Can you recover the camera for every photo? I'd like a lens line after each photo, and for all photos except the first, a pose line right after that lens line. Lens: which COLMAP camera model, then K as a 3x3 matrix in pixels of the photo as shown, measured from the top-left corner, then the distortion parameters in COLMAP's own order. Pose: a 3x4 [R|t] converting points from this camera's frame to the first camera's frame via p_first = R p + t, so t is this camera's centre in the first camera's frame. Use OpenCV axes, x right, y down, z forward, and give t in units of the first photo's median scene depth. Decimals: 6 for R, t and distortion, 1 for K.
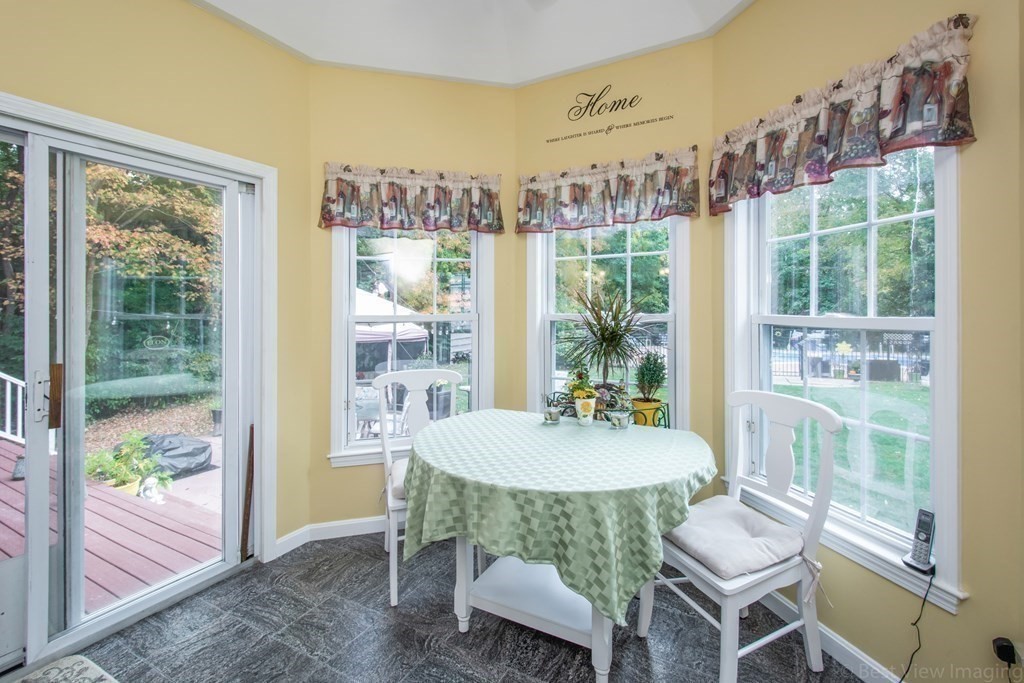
lens RADIAL K [[451.8, 0, 504.7], [0, 451.8, 312.7], [0, 0, 1]] dist [0.003235, -0.000415]
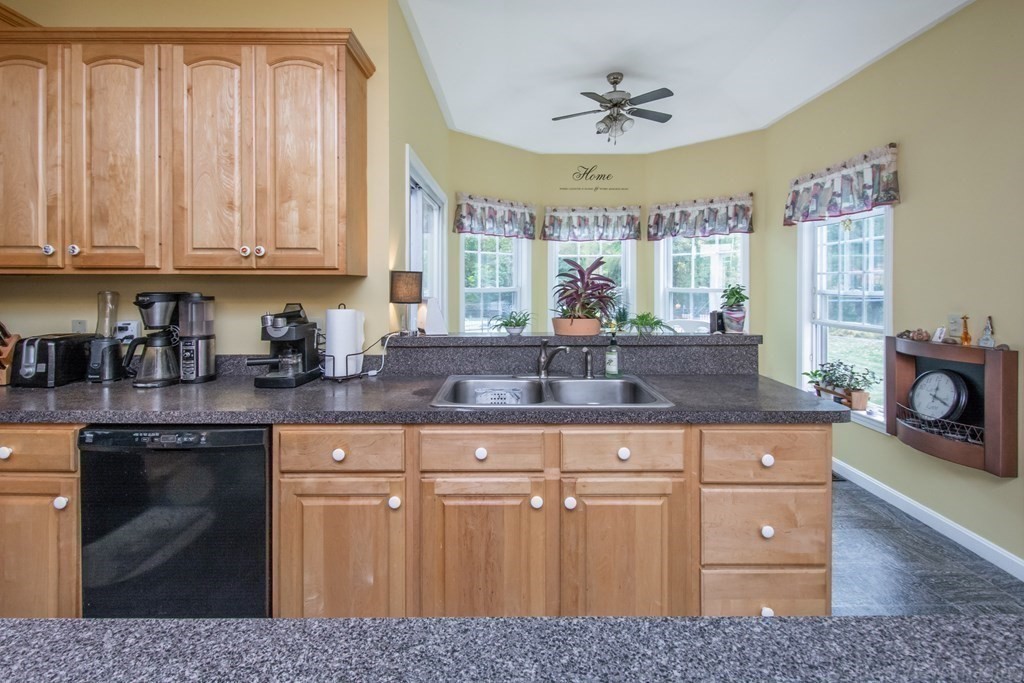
lens RADIAL K [[478.9, 0, 495.2], [0, 478.9, 290.7], [0, 0, 1]] dist [0.000597, -0.000353]
pose [[0.871867, -0.004124, 0.489725, -1.208712], [0.000086, 0.999966, 0.008267, -0.001729], [-0.489742, -0.007165, 0.871838, -0.573790]]
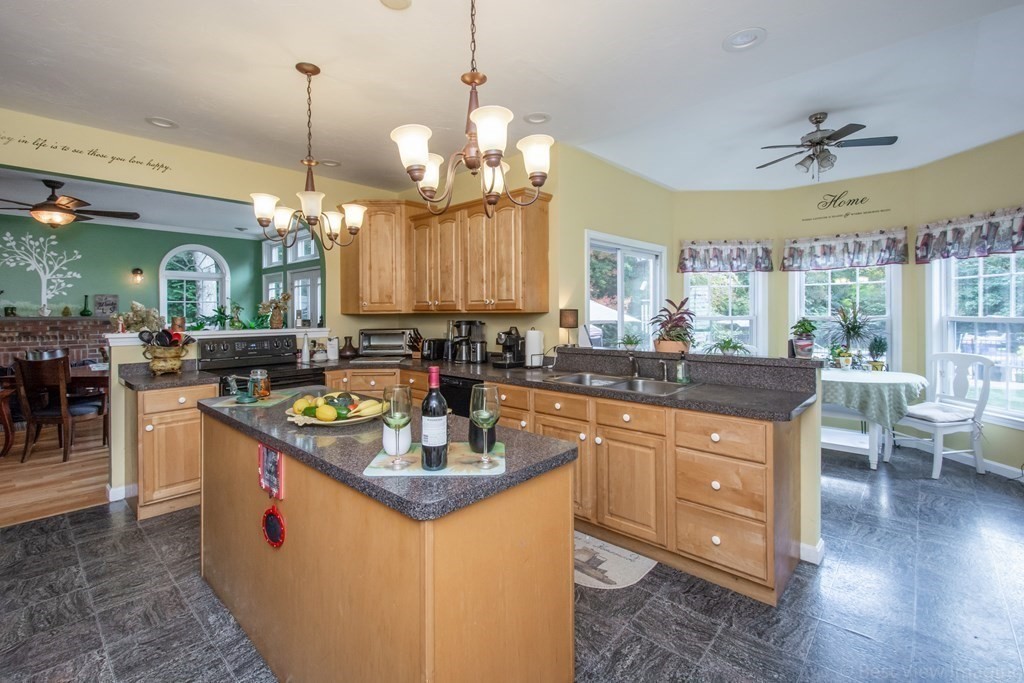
lens RADIAL K [[451.8, 0, 504.7], [0, 451.8, 312.7], [0, 0, 1]] dist [0.003235, -0.000415]
pose [[0.972477, -0.005843, -0.232927, -0.753704], [0.006247, 0.999980, 0.000996, -0.023543], [0.232917, -0.002424, 0.972494, -1.204137]]
